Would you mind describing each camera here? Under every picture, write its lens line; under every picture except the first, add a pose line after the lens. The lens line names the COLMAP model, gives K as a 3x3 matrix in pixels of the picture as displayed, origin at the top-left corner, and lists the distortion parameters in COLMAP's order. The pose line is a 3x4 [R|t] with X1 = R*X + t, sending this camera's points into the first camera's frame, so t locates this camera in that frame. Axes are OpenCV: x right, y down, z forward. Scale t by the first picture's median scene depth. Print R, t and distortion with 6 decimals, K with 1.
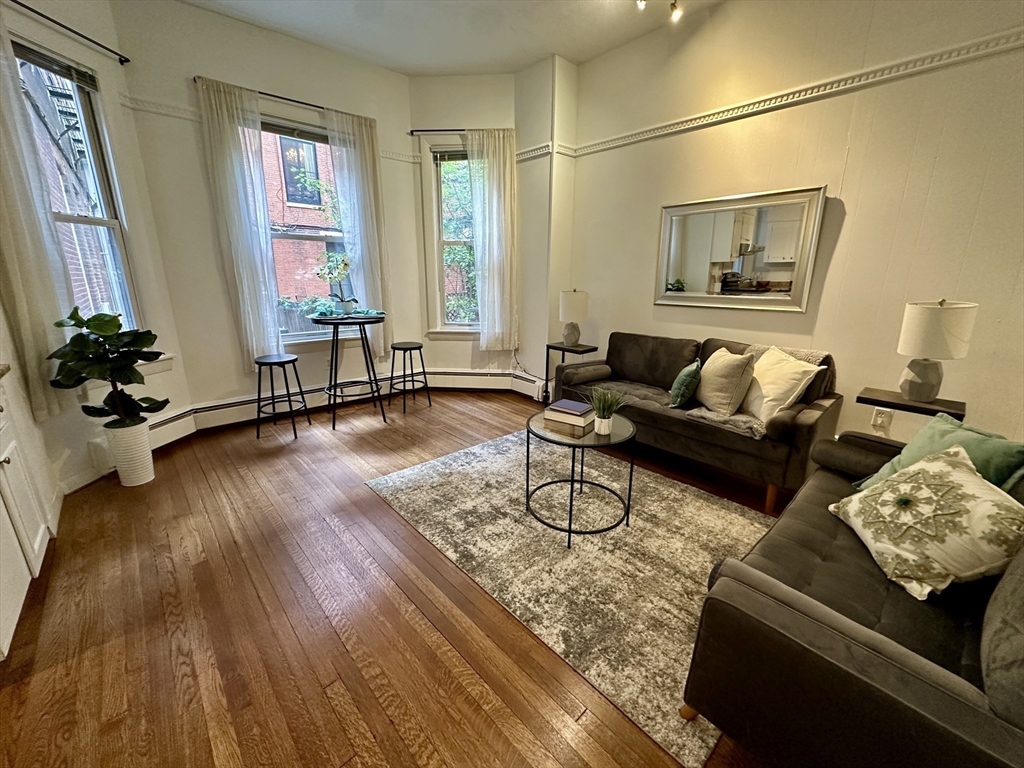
lens RADIAL K [[409.2, 0, 509.6], [0, 409.2, 382.5], [0, 0, 1]] dist [-0.004041, 0.001160]
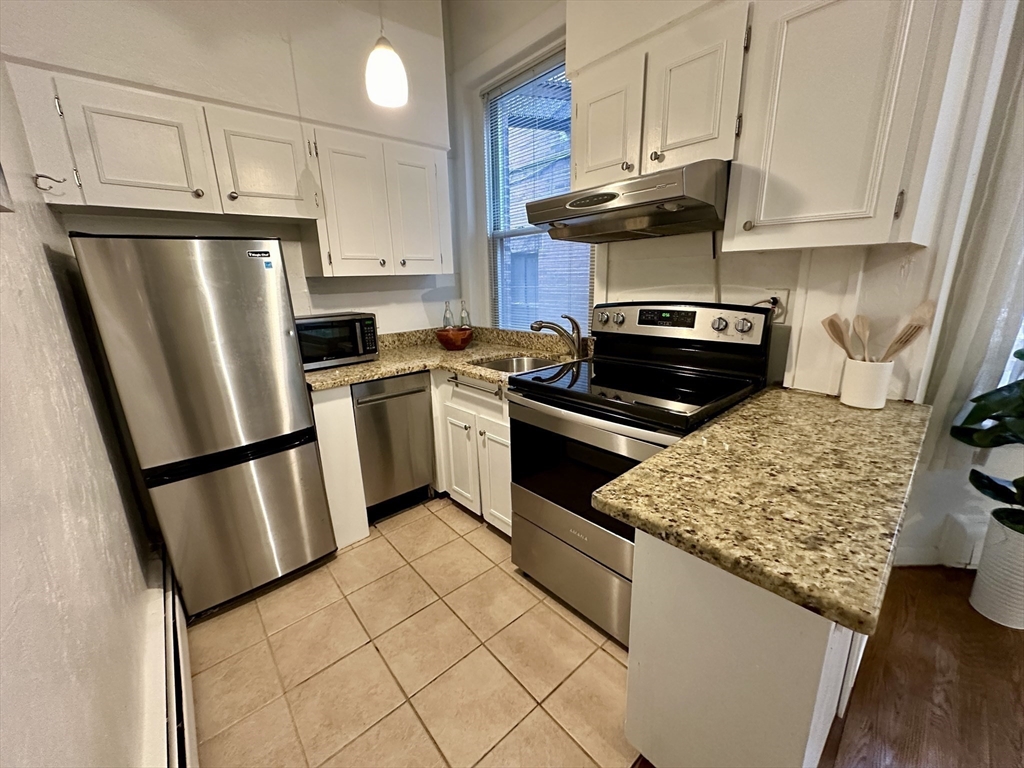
lens RADIAL K [[409.2, 0, 510.4], [0, 409.2, 382.6], [0, 0, 1]] dist [-0.004041, 0.001160]
pose [[-0.006119, 0.253707, -0.967262, -0.397637], [-0.227833, 0.941486, 0.248388, -0.063451], [0.973681, 0.221894, 0.052042, 0.184186]]
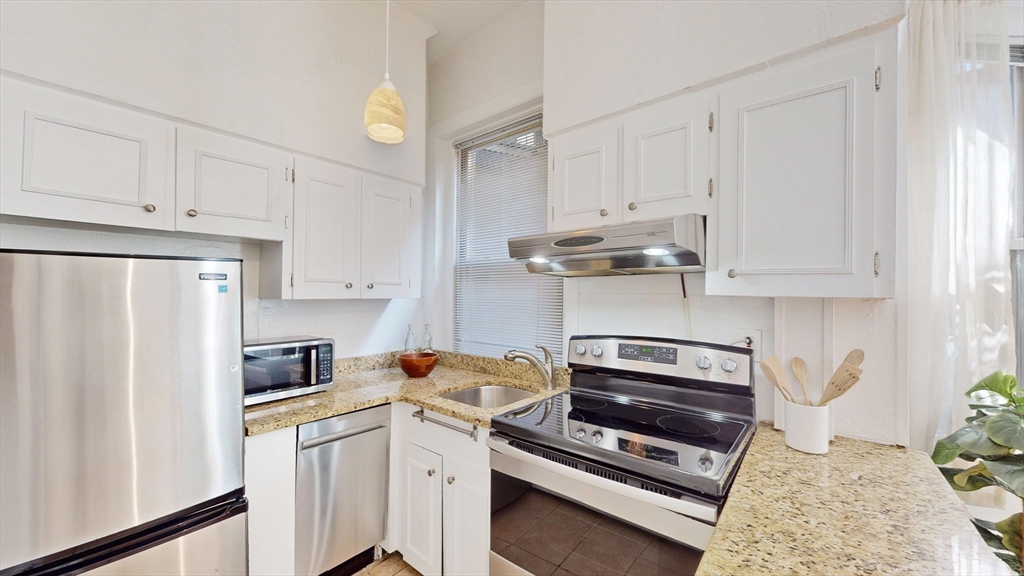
lens RADIAL K [[376.8, 0, 510.2], [0, 376.8, 288.1], [0, 0, 1]] dist [0.000371, -0.000563]
pose [[0.145905, -0.007749, -0.989268, -0.489913], [-0.258866, 0.964830, -0.045737, -0.071497], [0.954830, 0.262761, 0.138768, 0.117815]]
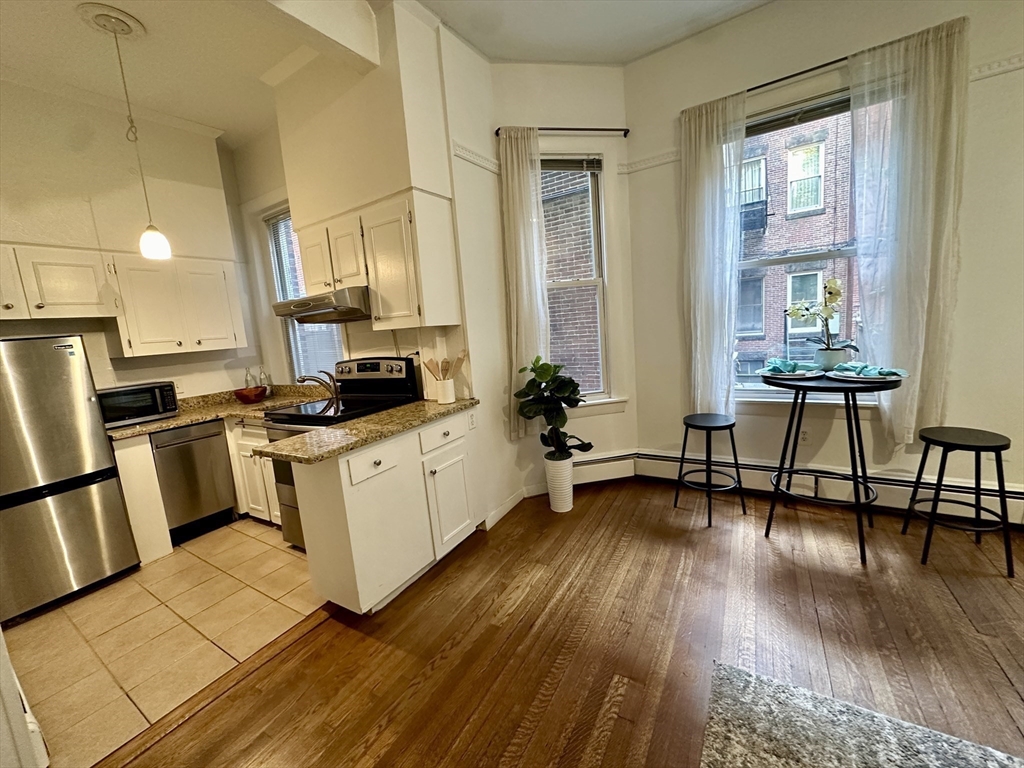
lens RADIAL K [[409.2, 0, 510.2], [0, 409.2, 382.4], [0, 0, 1]] dist [-0.004041, 0.001160]
pose [[0.283988, 0.110879, -0.952395, 0.089471], [-0.163274, 0.984376, 0.065917, -0.147636], [0.944824, 0.136782, 0.297655, 0.468257]]
